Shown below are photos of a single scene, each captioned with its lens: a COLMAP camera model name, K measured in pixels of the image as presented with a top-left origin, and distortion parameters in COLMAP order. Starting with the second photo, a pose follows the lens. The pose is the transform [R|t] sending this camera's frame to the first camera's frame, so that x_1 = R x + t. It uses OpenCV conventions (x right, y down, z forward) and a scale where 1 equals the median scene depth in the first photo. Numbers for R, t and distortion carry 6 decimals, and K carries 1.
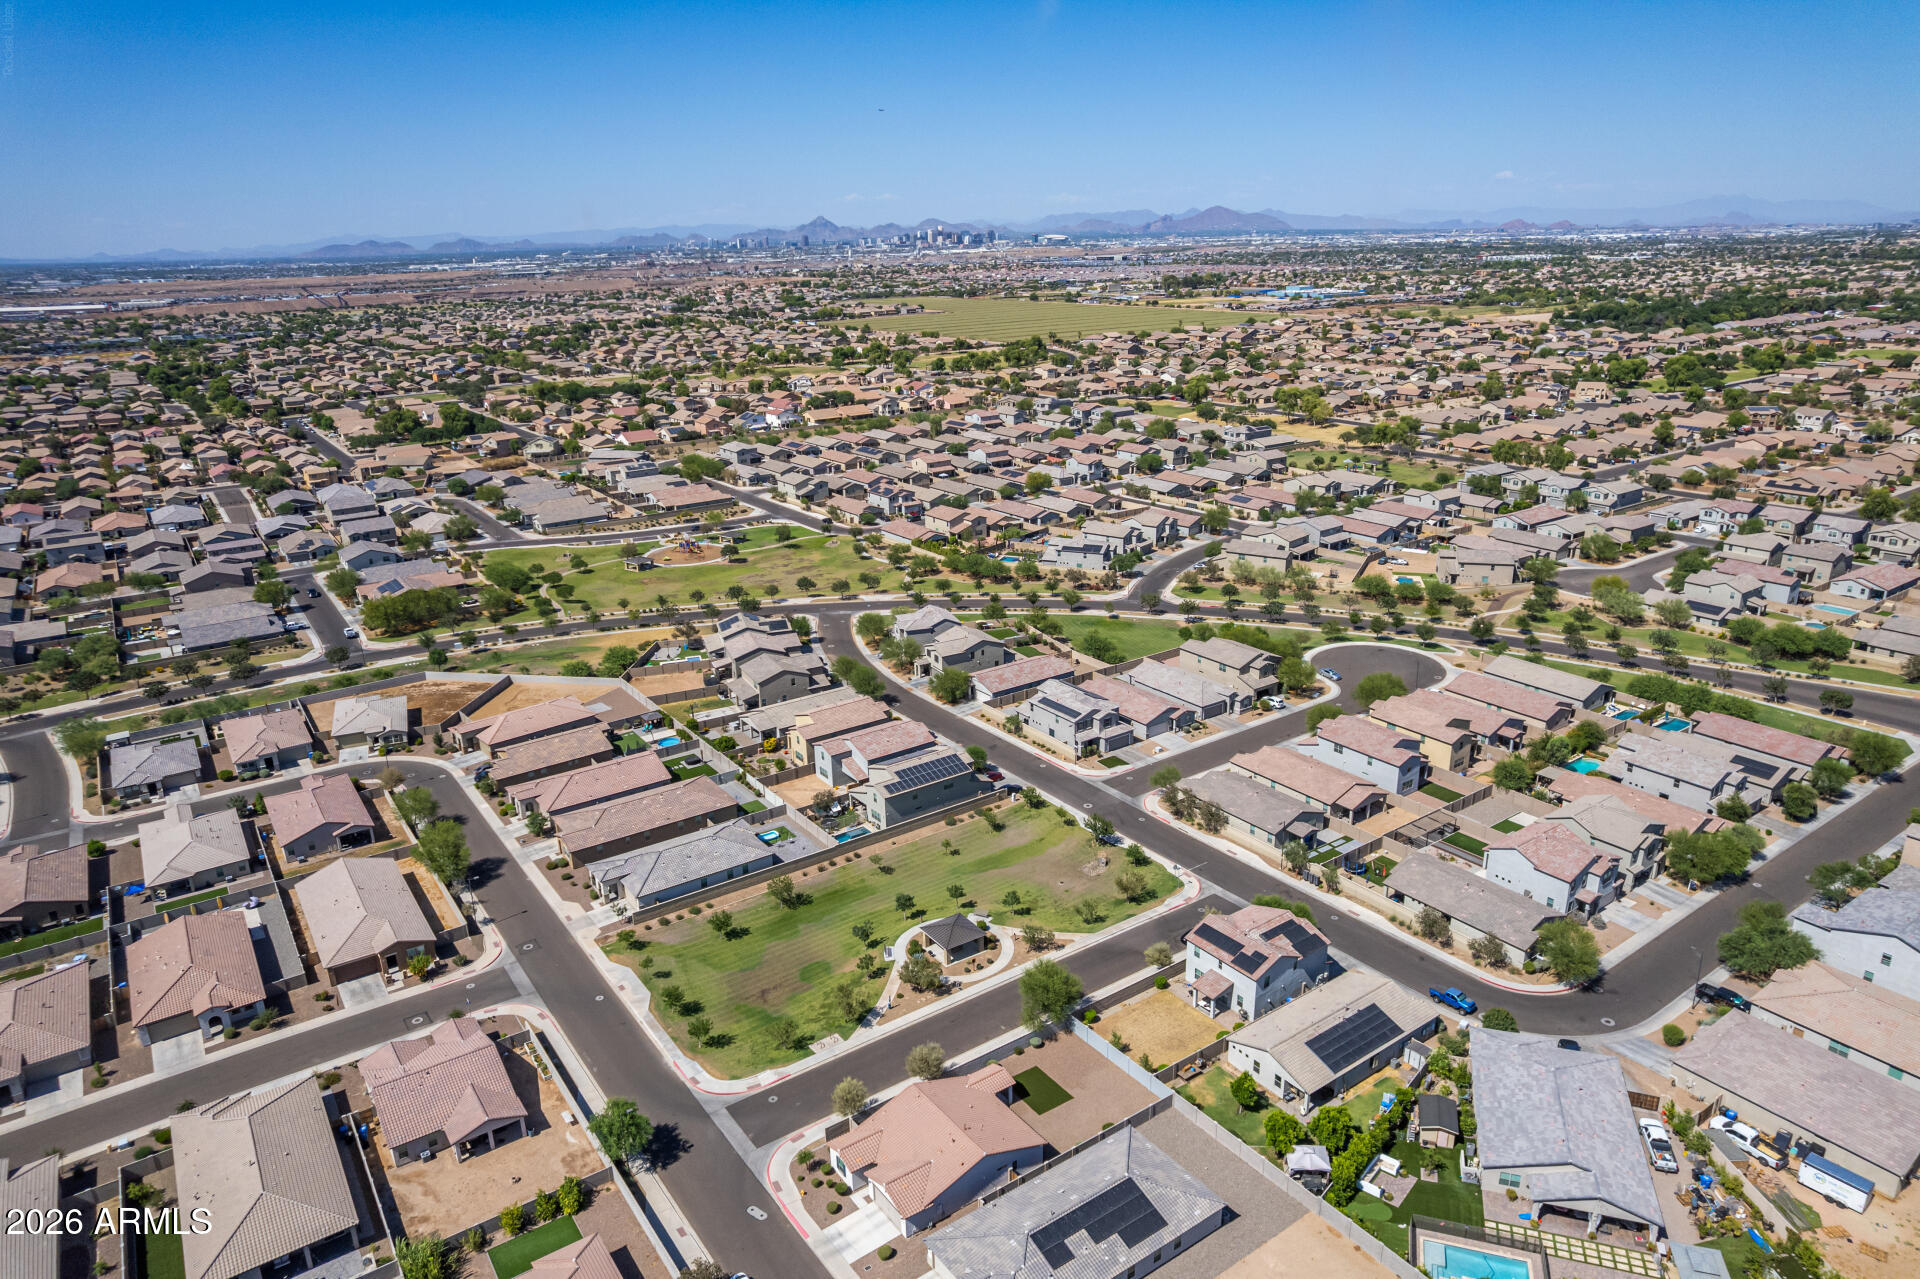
lens RADIAL K [[1228.8, 0, 964.9], [0, 1228.8, 642.2], [0, 0, 1]] dist [-0.072597, 0.065029]
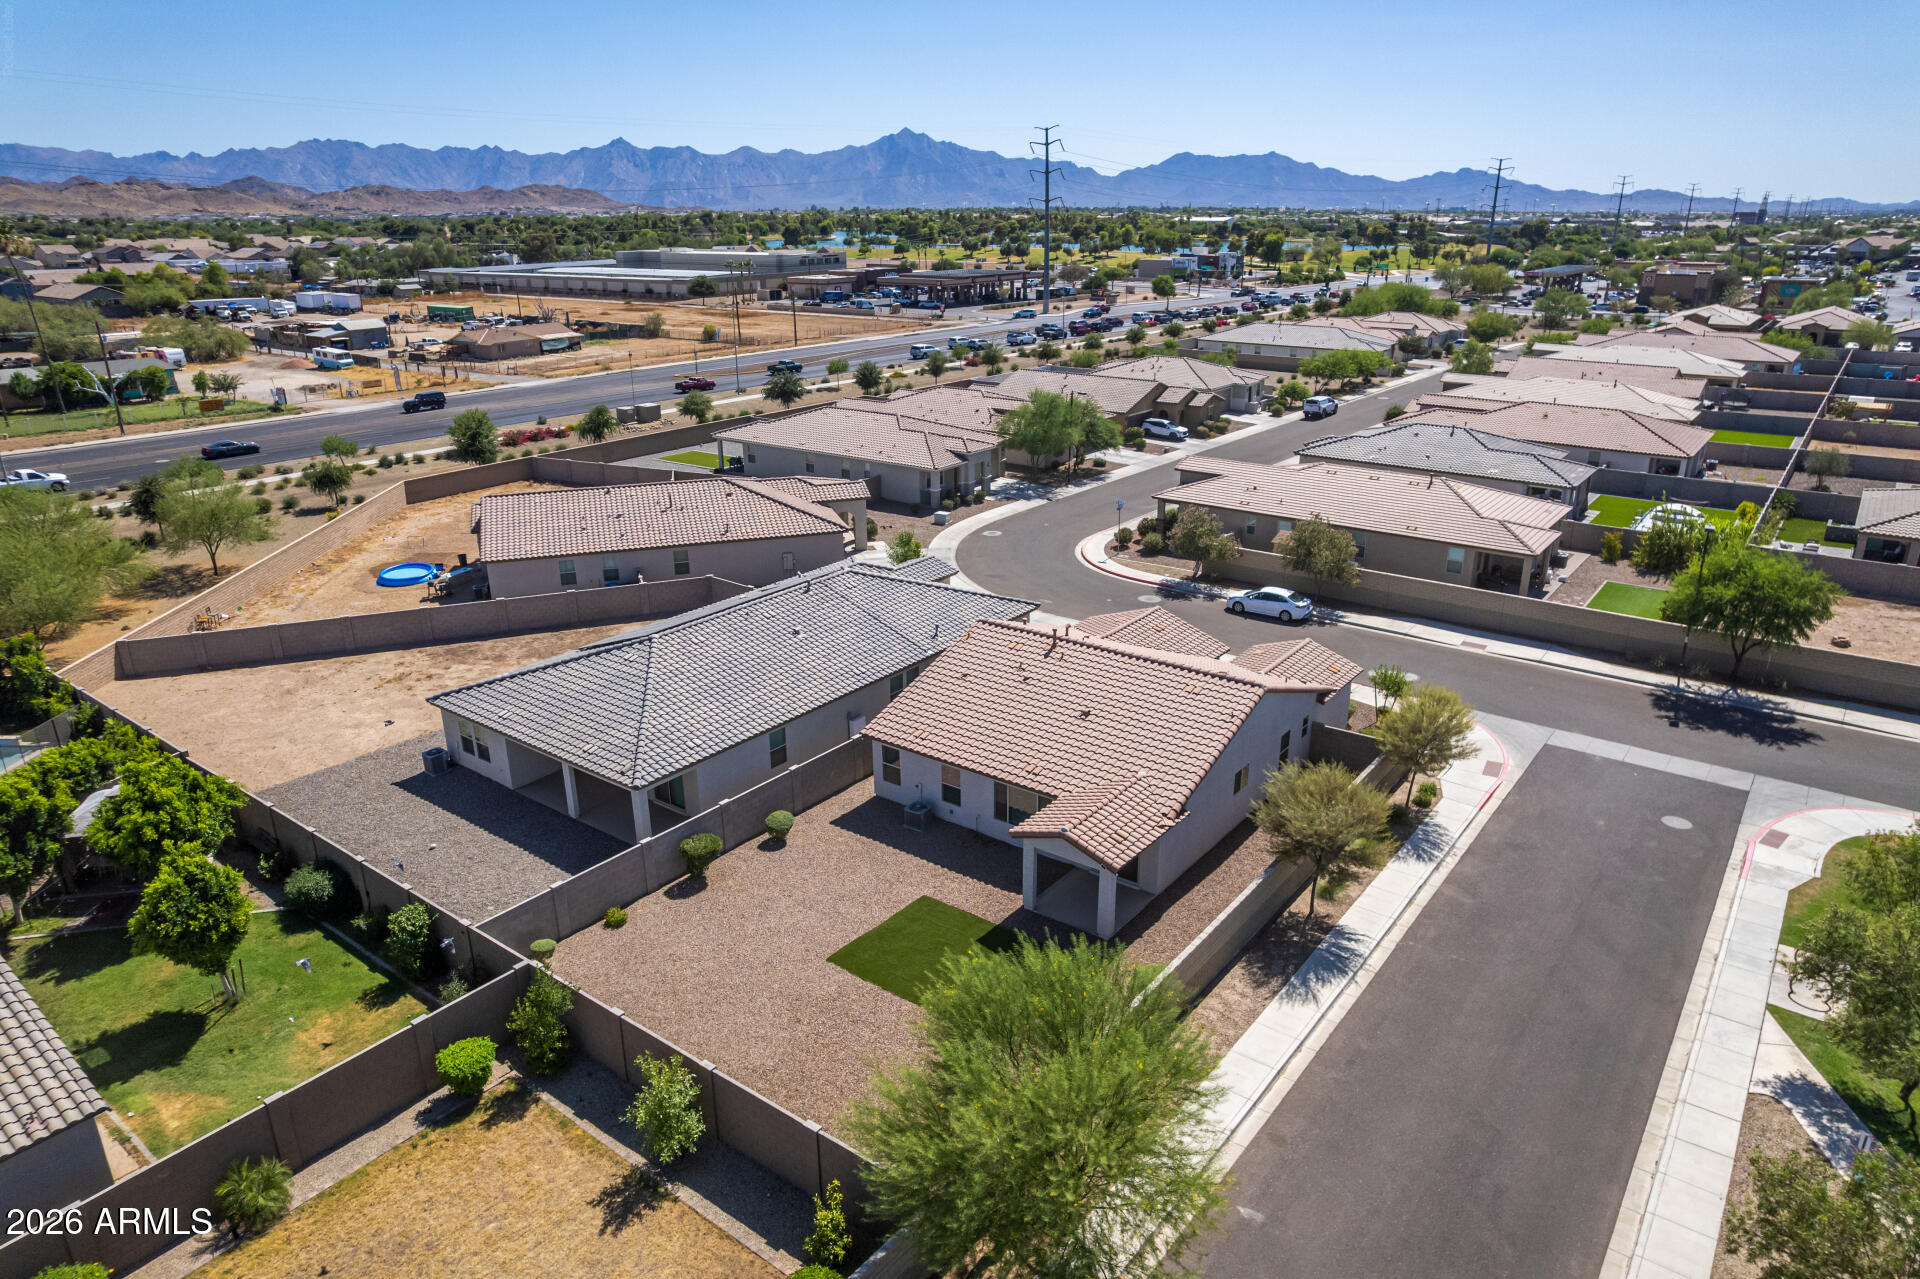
lens RADIAL K [[1228.8, 0, 964.9], [0, 1228.8, 642.2], [0, 0, 1]] dist [-0.072597, 0.065029]
pose [[-0.951046, 0.129469, -0.280624, 0.074669], [-0.072901, 0.788415, 0.610809, 0.080805], [0.300329, 0.601365, -0.740381, 0.682413]]
